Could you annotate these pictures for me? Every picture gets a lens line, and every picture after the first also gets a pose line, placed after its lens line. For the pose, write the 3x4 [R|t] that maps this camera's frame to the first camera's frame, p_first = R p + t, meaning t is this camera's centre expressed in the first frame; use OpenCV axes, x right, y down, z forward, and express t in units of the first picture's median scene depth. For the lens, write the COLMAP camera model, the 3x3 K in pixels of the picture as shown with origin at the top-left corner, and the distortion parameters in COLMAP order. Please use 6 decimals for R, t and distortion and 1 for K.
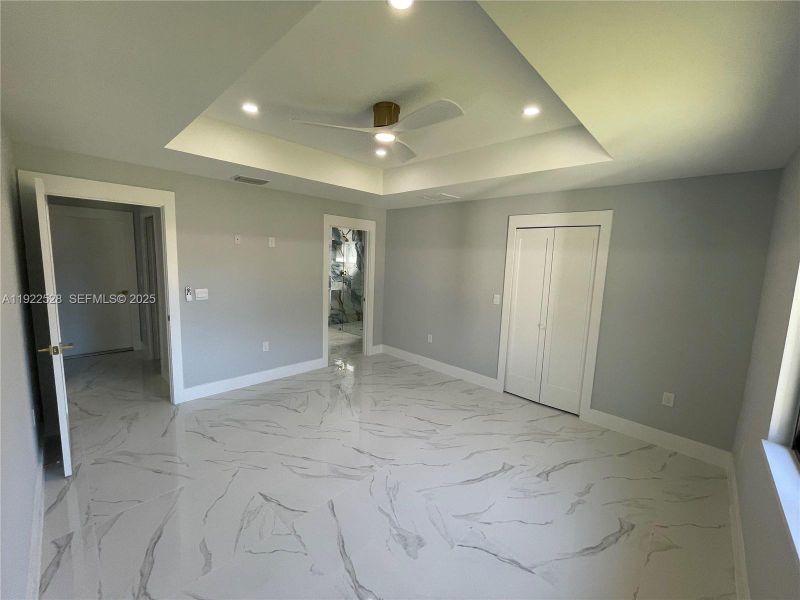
lens RADIAL K [[323.9, 0, 399.2], [0, 323.9, 298.6], [0, 0, 1]] dist [-0.002746, 0.000397]
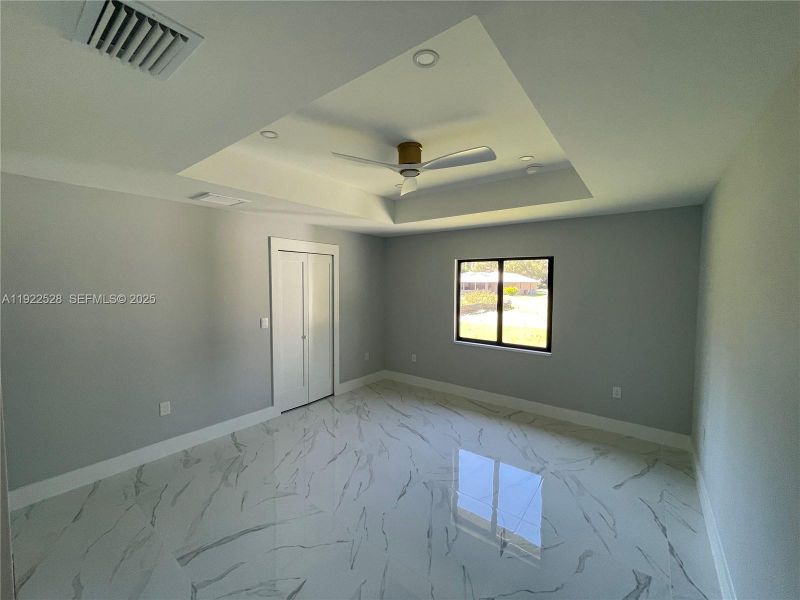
lens RADIAL K [[323.9, 0, 399.2], [0, 323.9, 298.6], [0, 0, 1]] dist [-0.002746, 0.000397]
pose [[-0.099201, -0.092340, 0.990774, -0.770451], [0.121142, 0.987158, 0.104132, -0.137468], [-0.987666, 0.130355, -0.086740, 0.797687]]
